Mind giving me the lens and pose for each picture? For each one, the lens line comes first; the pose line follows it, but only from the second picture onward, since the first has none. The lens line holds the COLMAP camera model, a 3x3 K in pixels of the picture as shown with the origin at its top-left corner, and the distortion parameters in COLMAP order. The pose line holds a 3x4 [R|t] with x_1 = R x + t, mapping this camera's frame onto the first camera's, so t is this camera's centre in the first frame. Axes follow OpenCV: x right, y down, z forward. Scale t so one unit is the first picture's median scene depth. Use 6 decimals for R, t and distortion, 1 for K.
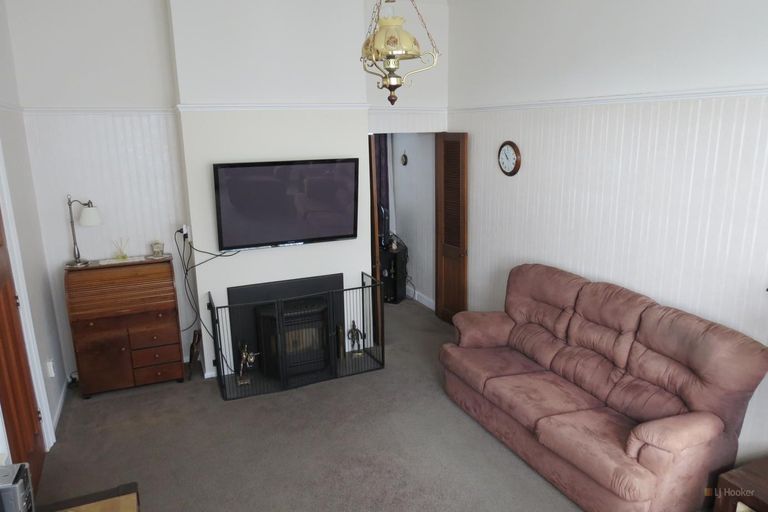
lens RADIAL K [[544.8, 0, 384.0], [0, 544.8, 256.0], [0, 0, 1]] dist [-0.002309, -0.000350]
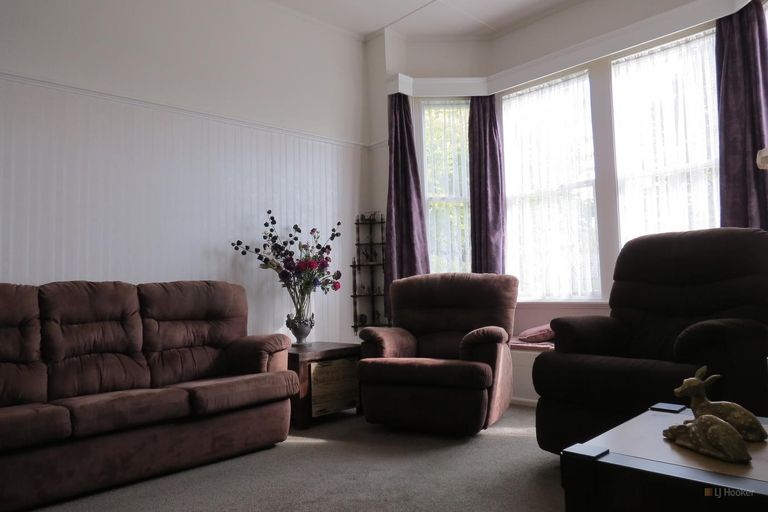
lens RADIAL K [[544.8, 0, 384.0], [0, 544.8, 256.0], [0, 0, 1]] dist [-0.002309, -0.000350]
pose [[-0.350693, 0.078578, 0.933188, -0.594549], [0.260022, 0.965463, 0.016421, 0.138447], [-0.899668, 0.248408, -0.359013, 0.905044]]
